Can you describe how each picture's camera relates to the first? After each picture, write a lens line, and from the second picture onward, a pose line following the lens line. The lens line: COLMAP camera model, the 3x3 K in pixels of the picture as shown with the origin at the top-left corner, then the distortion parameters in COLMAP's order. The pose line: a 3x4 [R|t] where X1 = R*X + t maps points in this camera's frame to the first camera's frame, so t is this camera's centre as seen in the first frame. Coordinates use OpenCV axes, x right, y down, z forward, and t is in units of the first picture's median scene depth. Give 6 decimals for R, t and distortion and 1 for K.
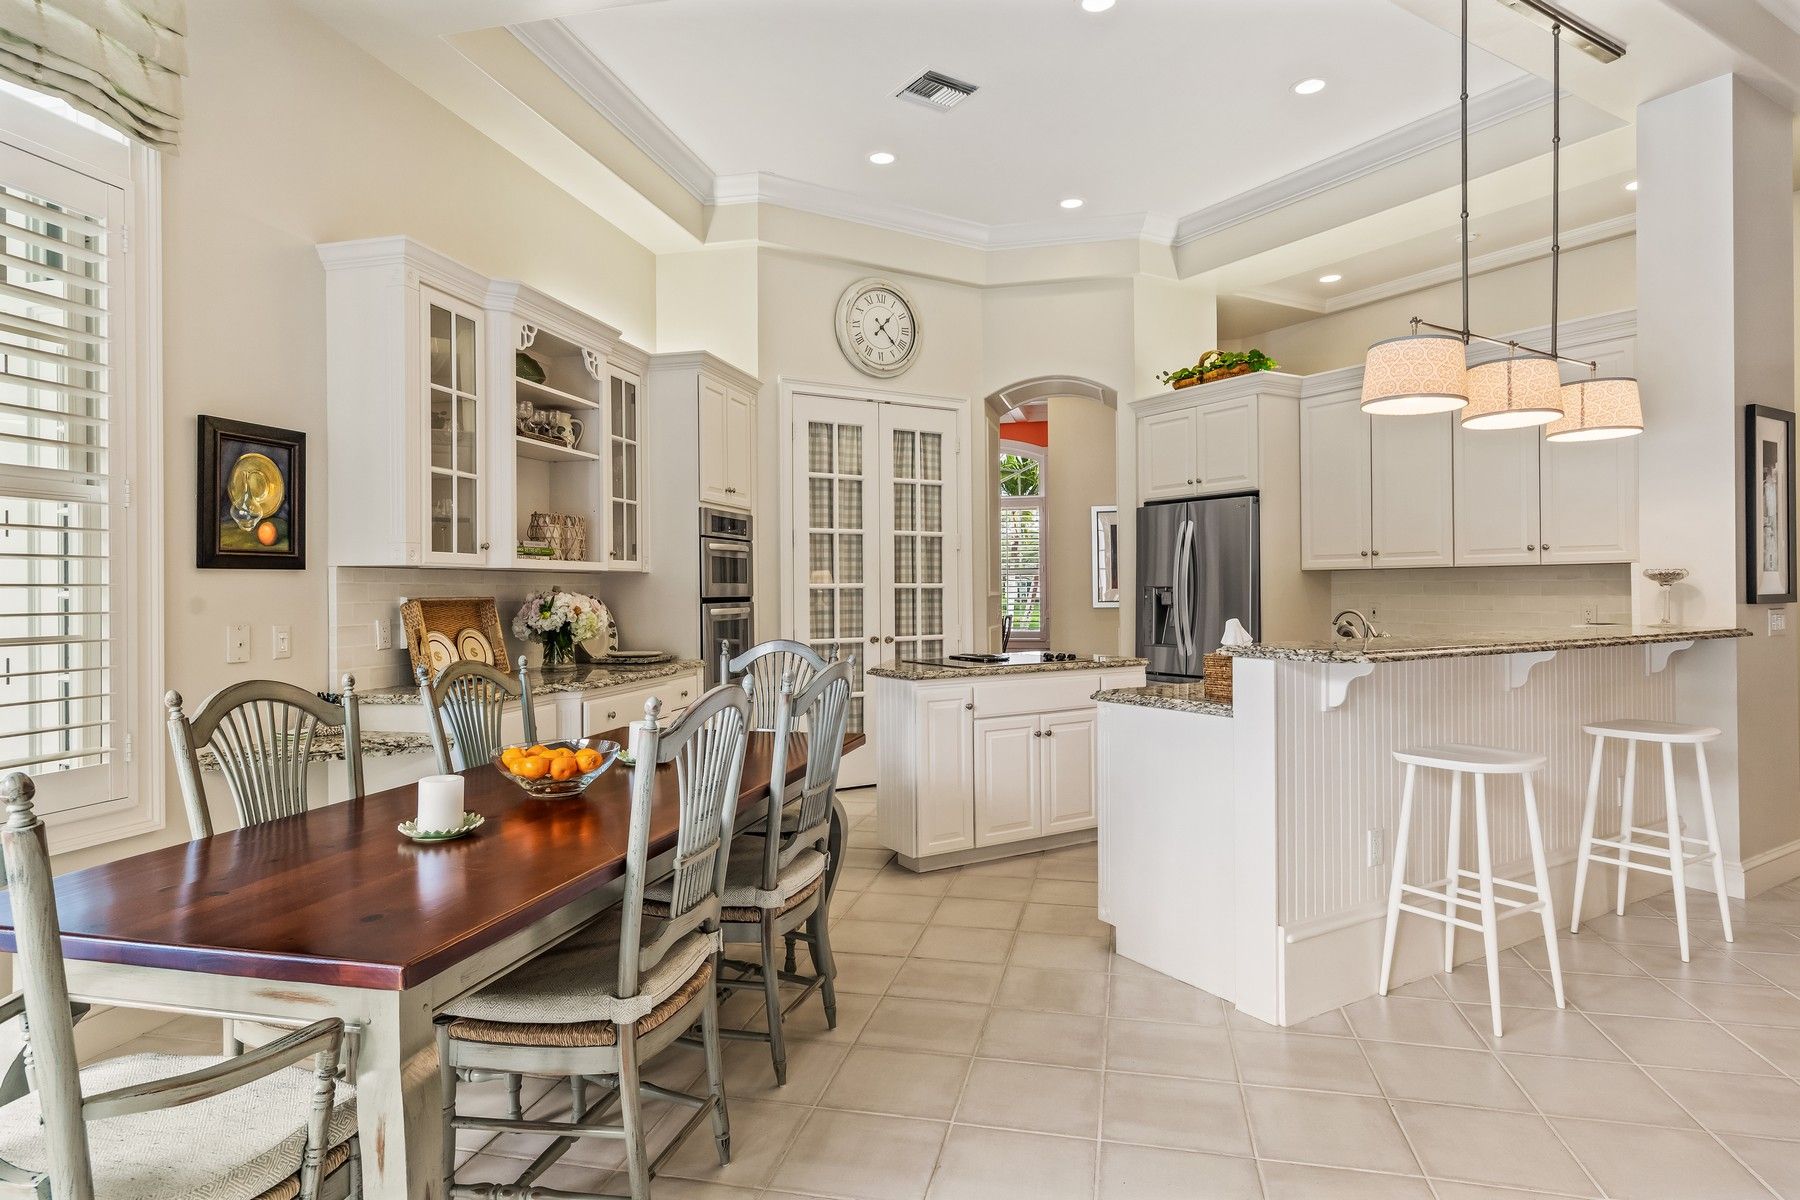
lens RADIAL K [[1005.6, 0, 894.9], [0, 1005.6, 579.1], [0, 0, 1]] dist [0.000720, -0.000752]
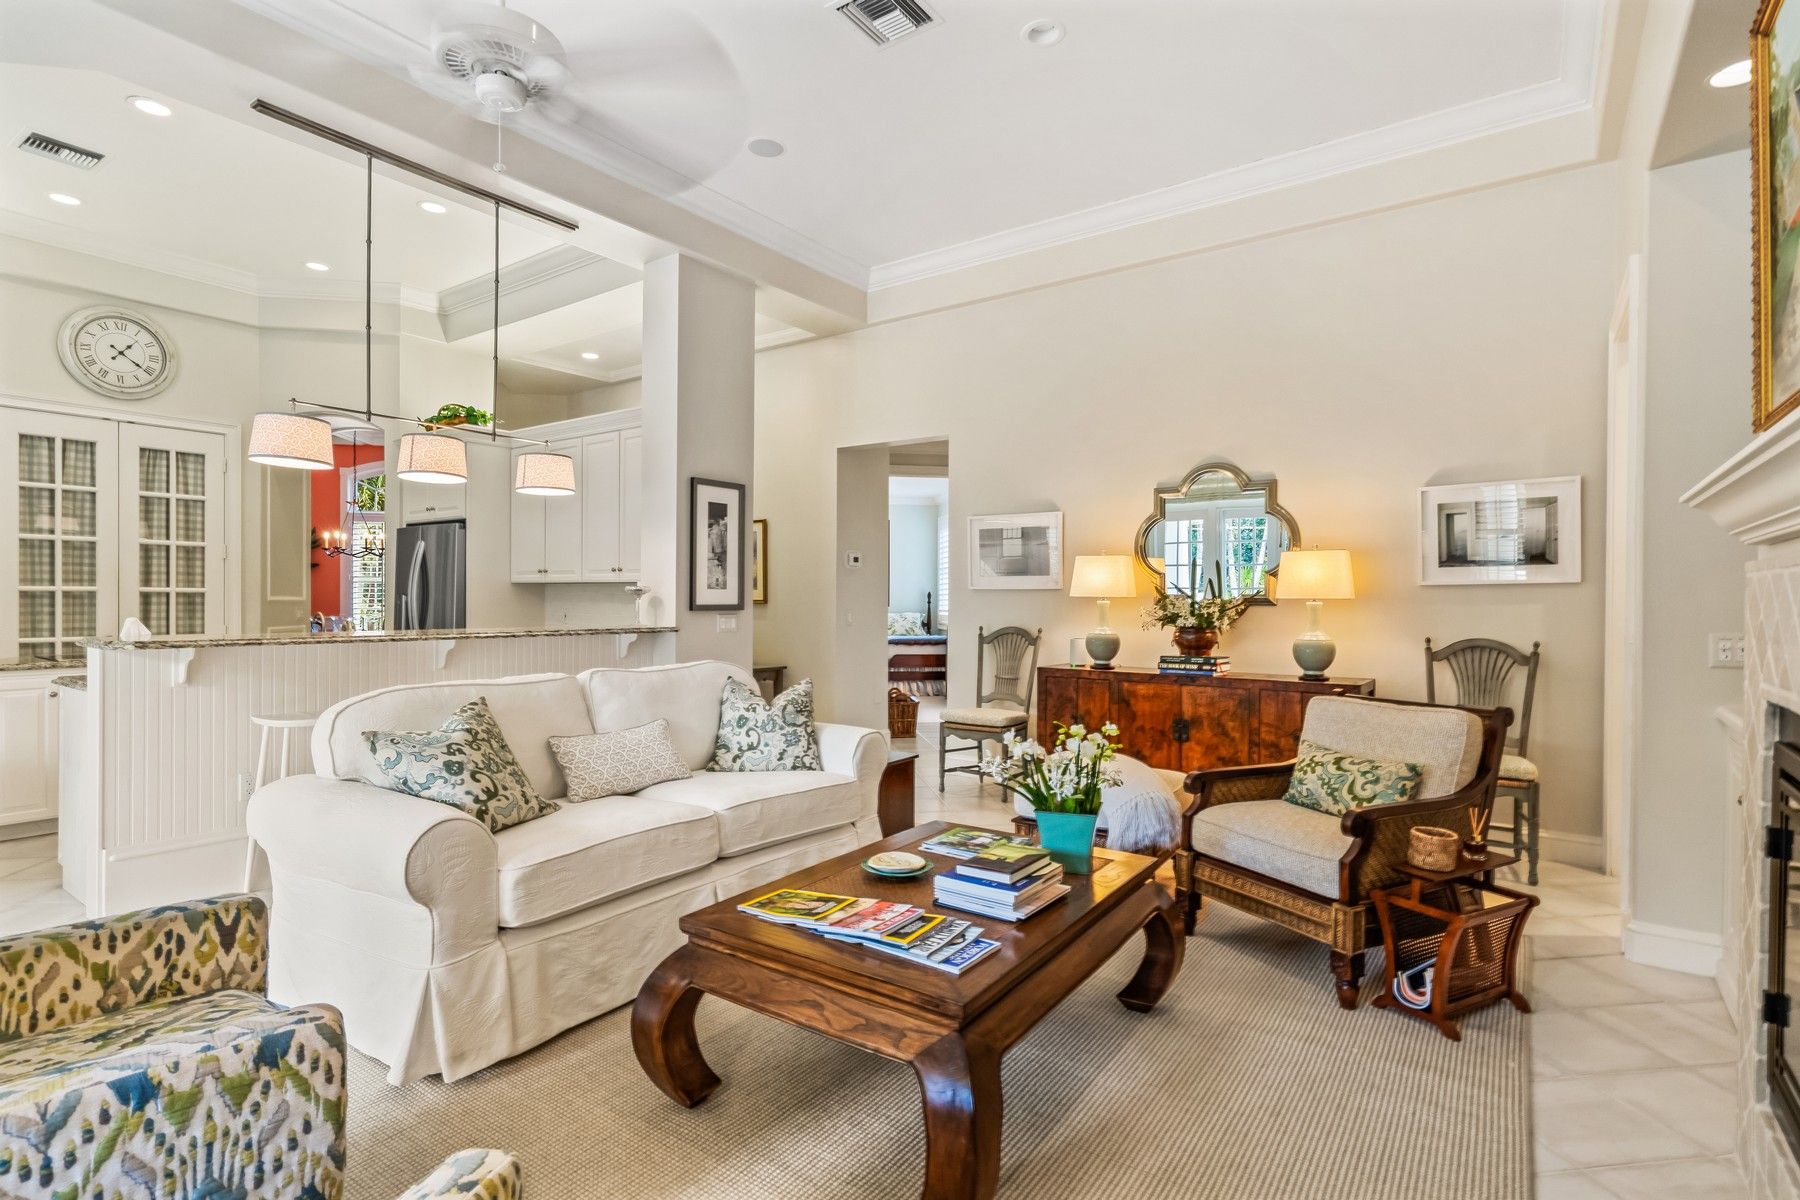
lens RADIAL K [[878.1, 0, 900.0], [0, 878.1, 600.0], [0, 0, 1]] dist [0.003627, -0.000302]
pose [[0.925334, 0.011775, 0.378971, 0.410548], [-0.017296, 0.999788, 0.011167, -0.007207], [-0.378759, -0.016888, 0.925341, -0.210243]]
